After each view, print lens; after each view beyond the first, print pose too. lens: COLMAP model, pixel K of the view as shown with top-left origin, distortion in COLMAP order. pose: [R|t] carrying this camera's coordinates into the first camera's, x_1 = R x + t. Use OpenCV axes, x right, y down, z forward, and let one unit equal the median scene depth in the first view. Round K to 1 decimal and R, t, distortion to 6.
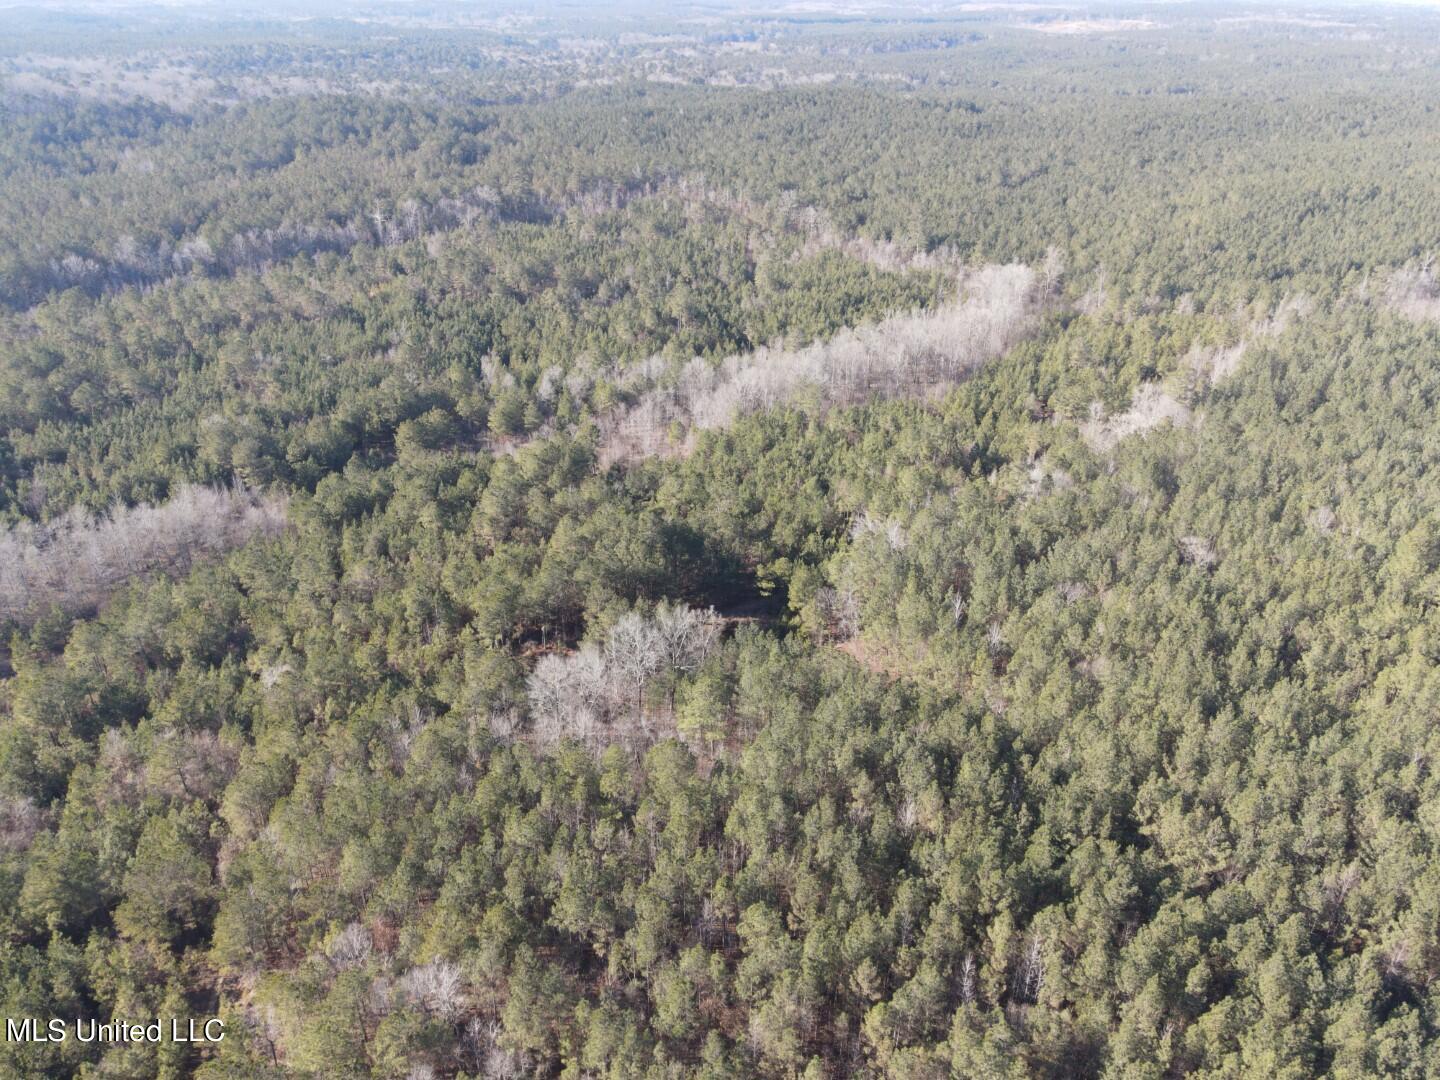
lens RADIAL K [[1048.5, 0, 720.0], [0, 1048.5, 540.0], [0, 0, 1]] dist [0.003946, 0.012844]
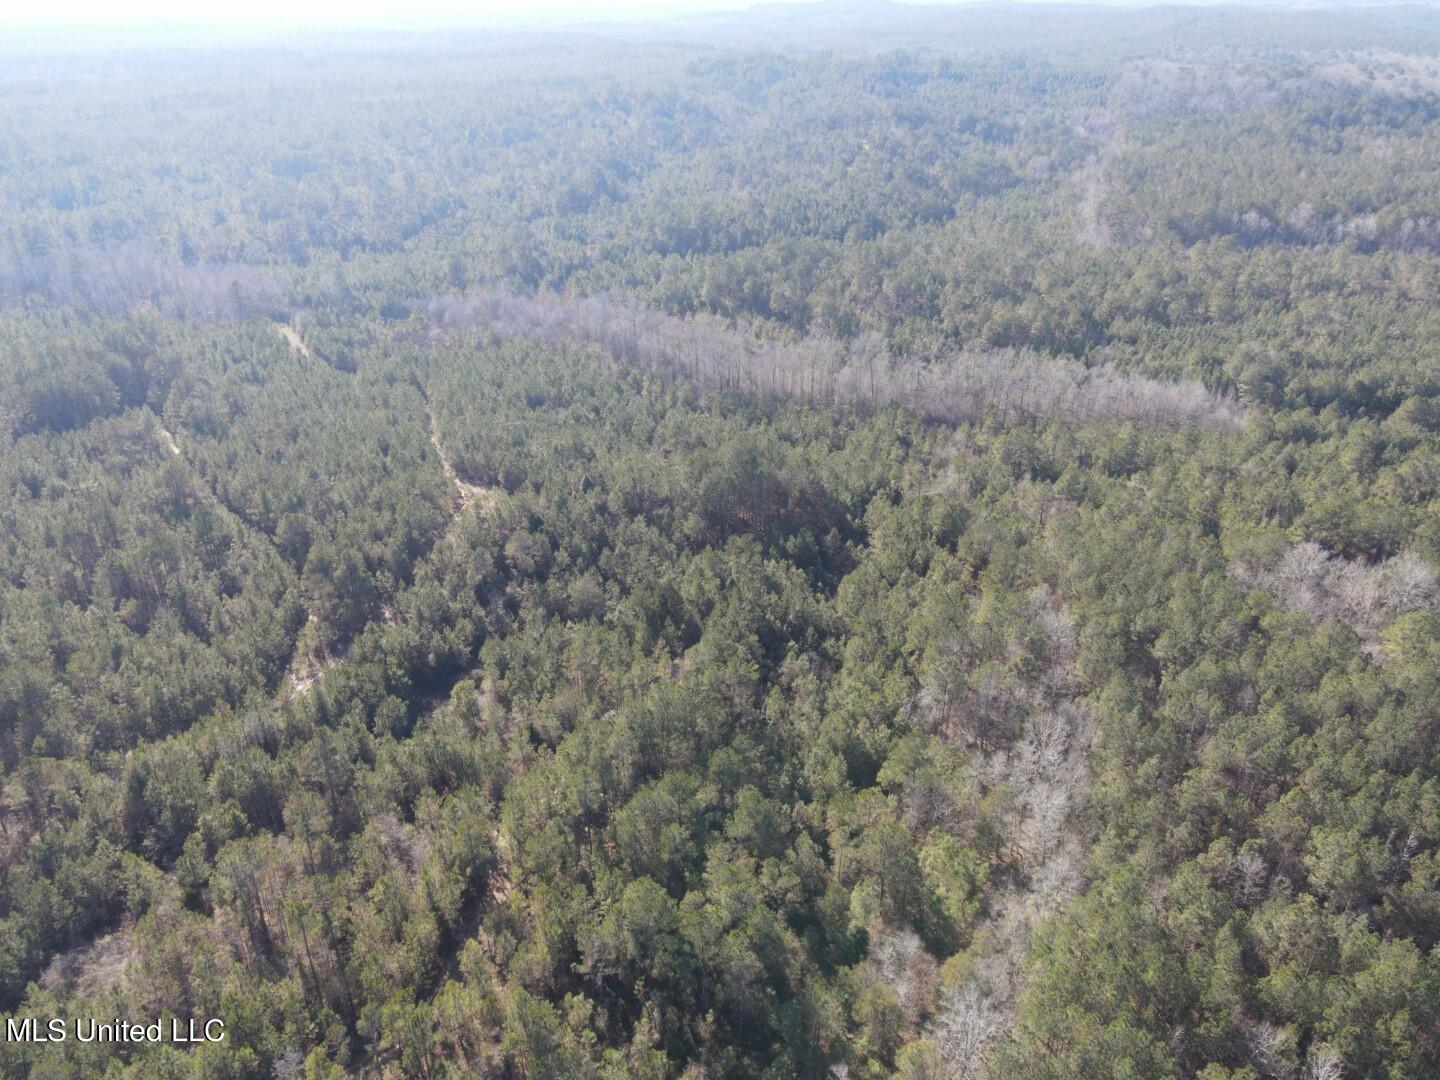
lens RADIAL K [[1048.5, 0, 720.0], [0, 1048.5, 540.0], [0, 0, 1]] dist [0.003946, 0.012844]
pose [[0.480136, 0.405140, -0.778030, 0.249724], [-0.403813, 0.889468, 0.213968, 0.070941], [0.778720, 0.211445, 0.590666, -0.130058]]
